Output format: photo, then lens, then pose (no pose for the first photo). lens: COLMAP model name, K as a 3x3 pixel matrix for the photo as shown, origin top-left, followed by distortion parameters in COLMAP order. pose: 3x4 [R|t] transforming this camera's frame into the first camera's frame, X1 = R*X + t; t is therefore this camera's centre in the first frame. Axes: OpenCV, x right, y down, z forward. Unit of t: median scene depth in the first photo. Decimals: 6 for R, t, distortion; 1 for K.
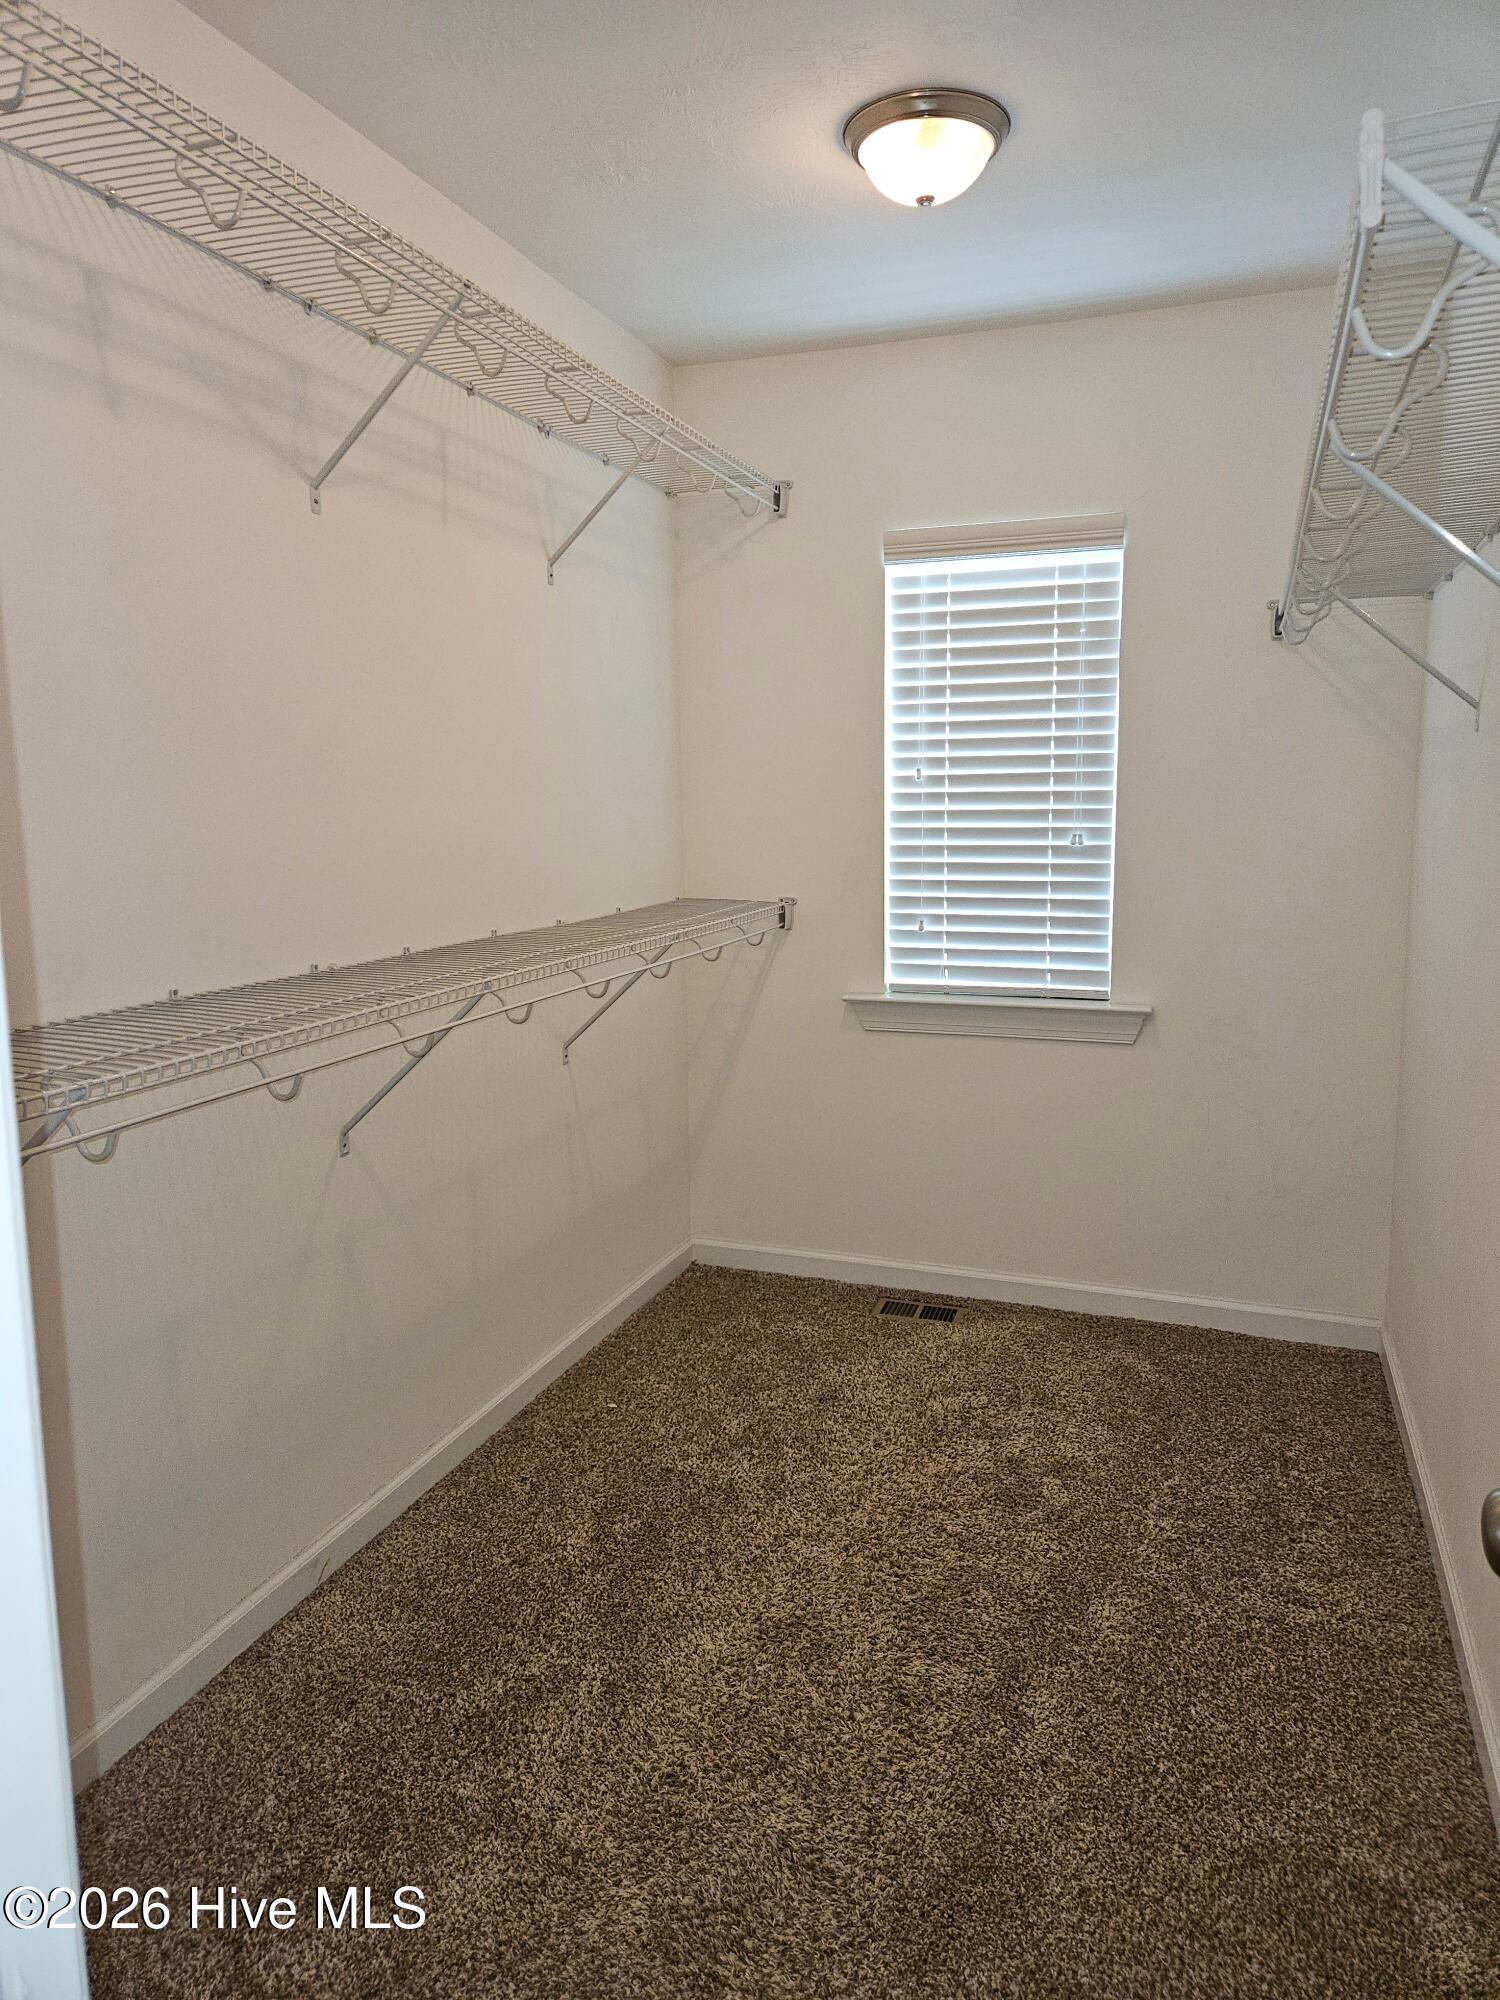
lens RADIAL K [[1345.8, 0, 752.2], [0, 1345.8, 1005.6], [0, 0, 1]] dist [0.075373, -0.056198]
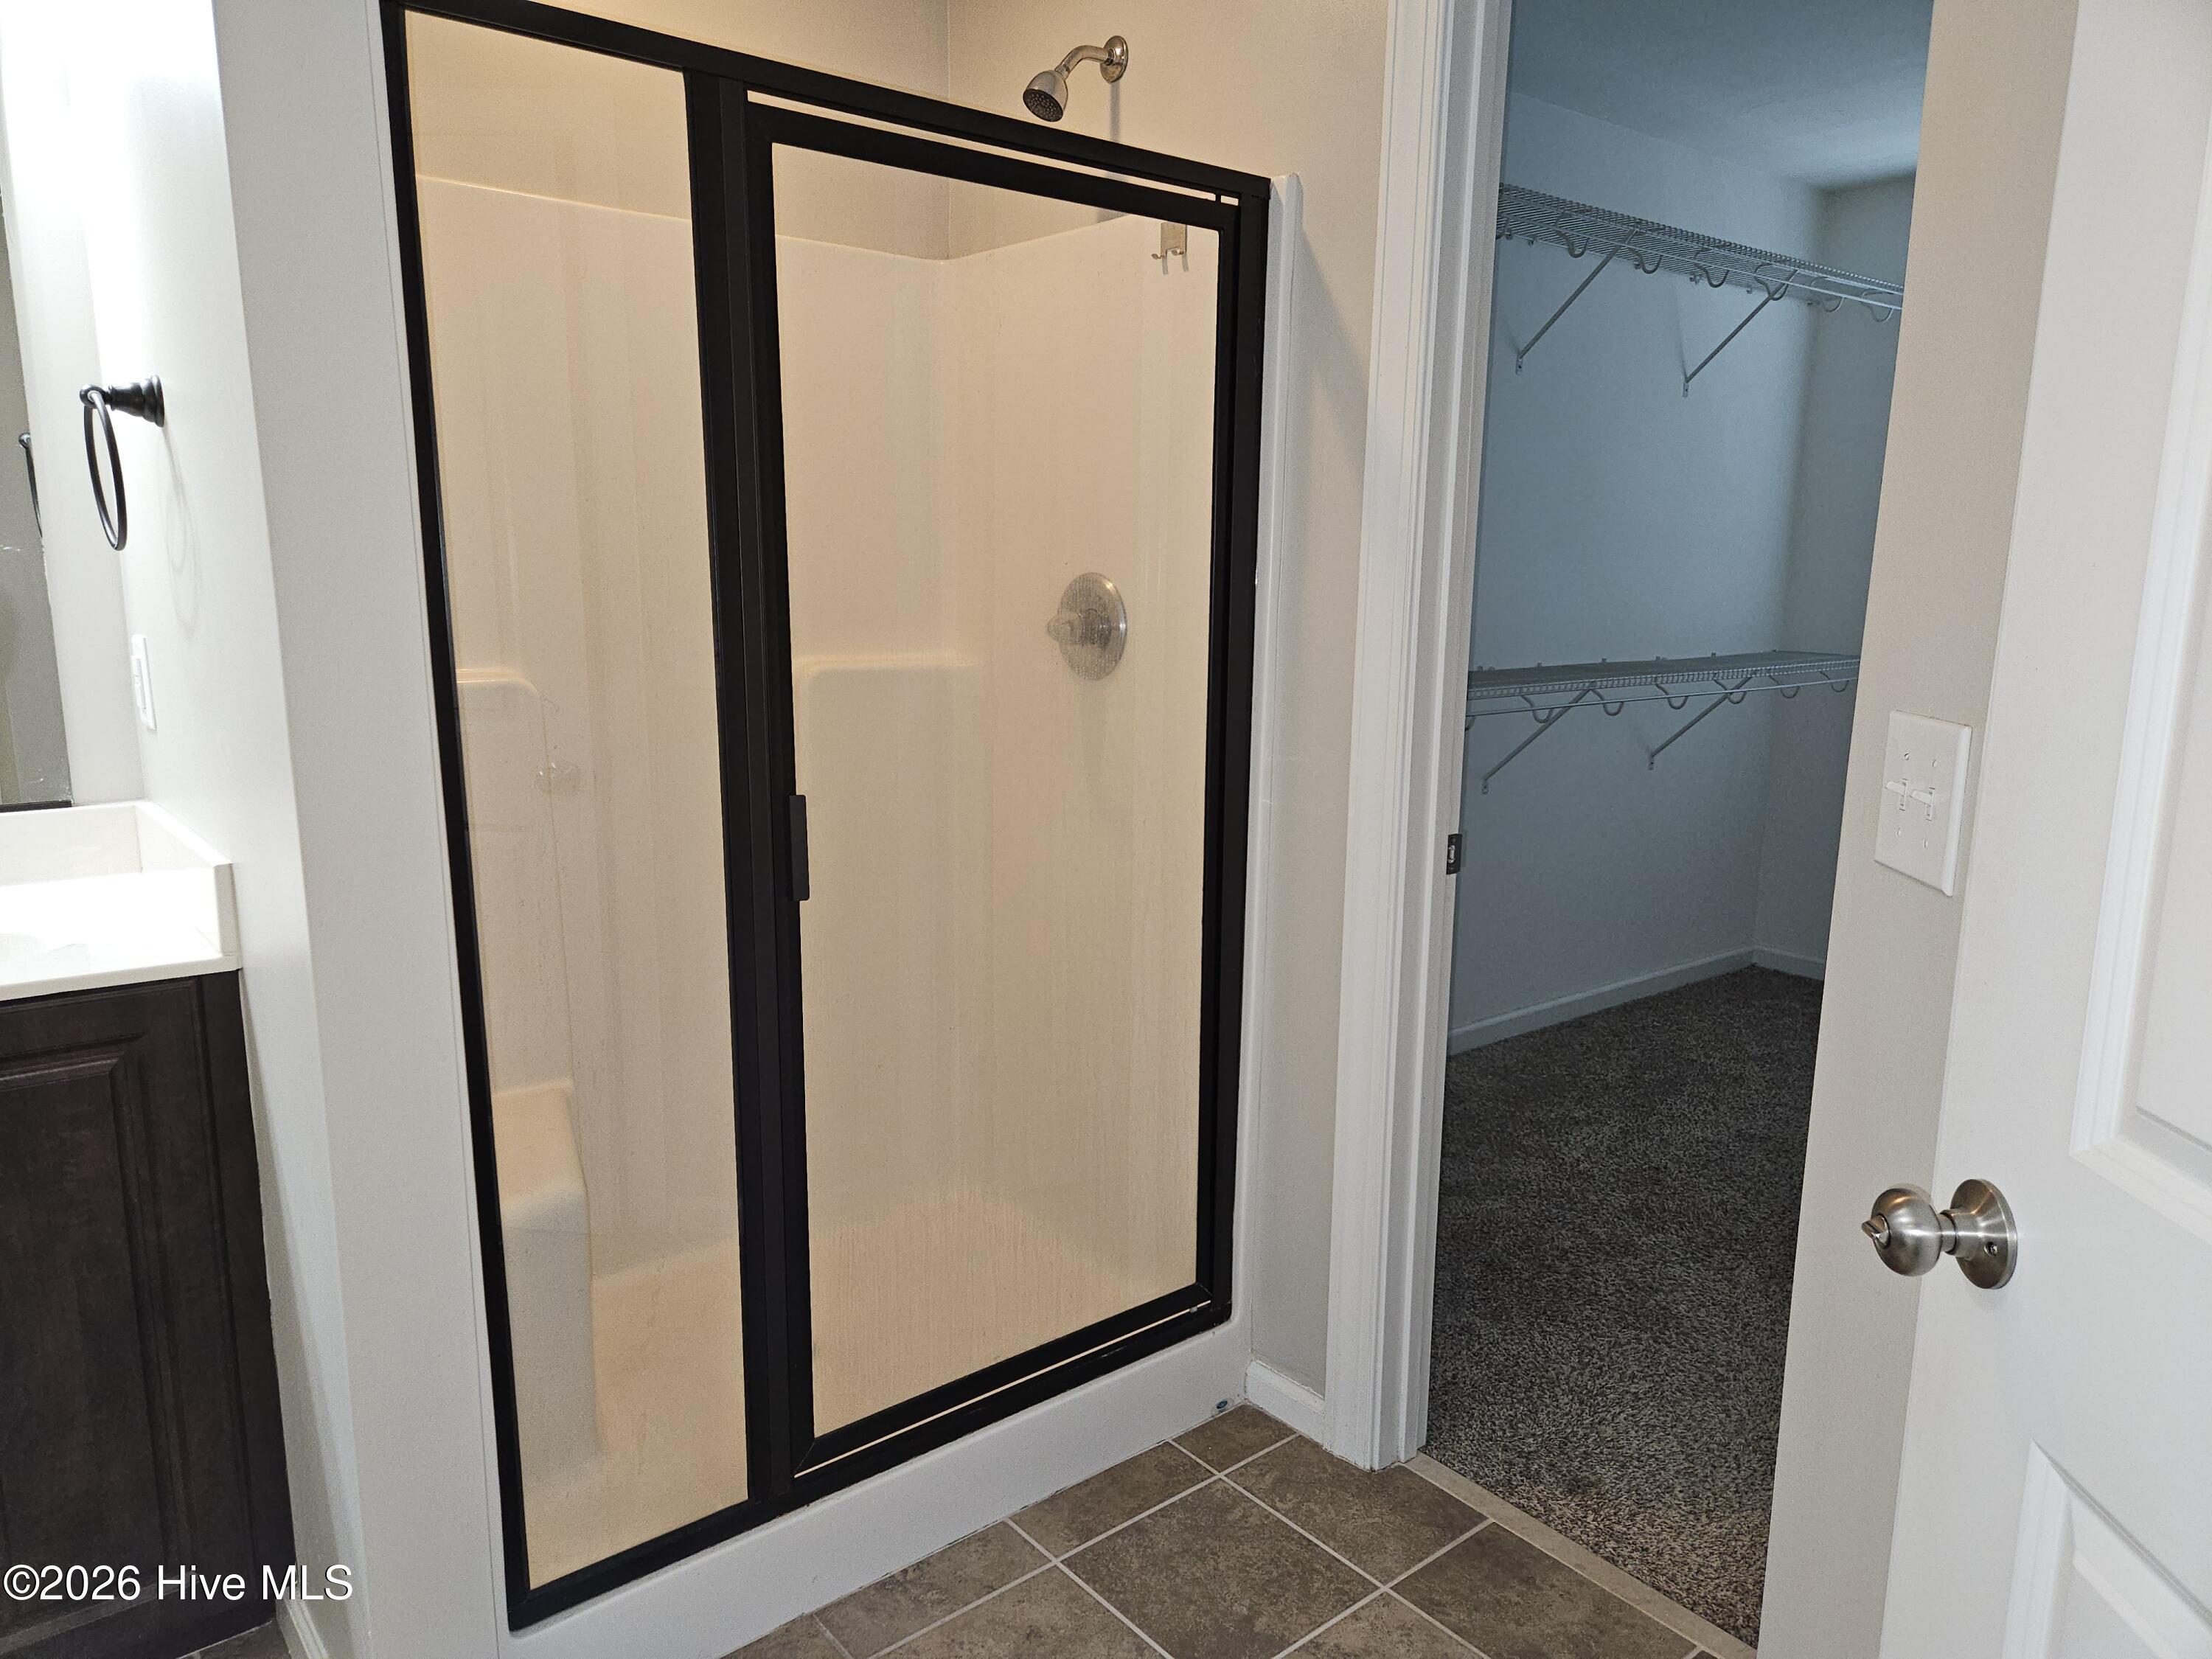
lens RADIAL K [[1488.4, 0, 1099.5], [0, 1488.4, 829.7], [0, 0, 1]] dist [0.075373, -0.056198]
pose [[0.863950, 0.109672, -0.491491, 0.161793], [-0.097425, 0.993959, 0.050538, 0.109067], [0.494064, 0.004221, 0.869415, -0.696913]]
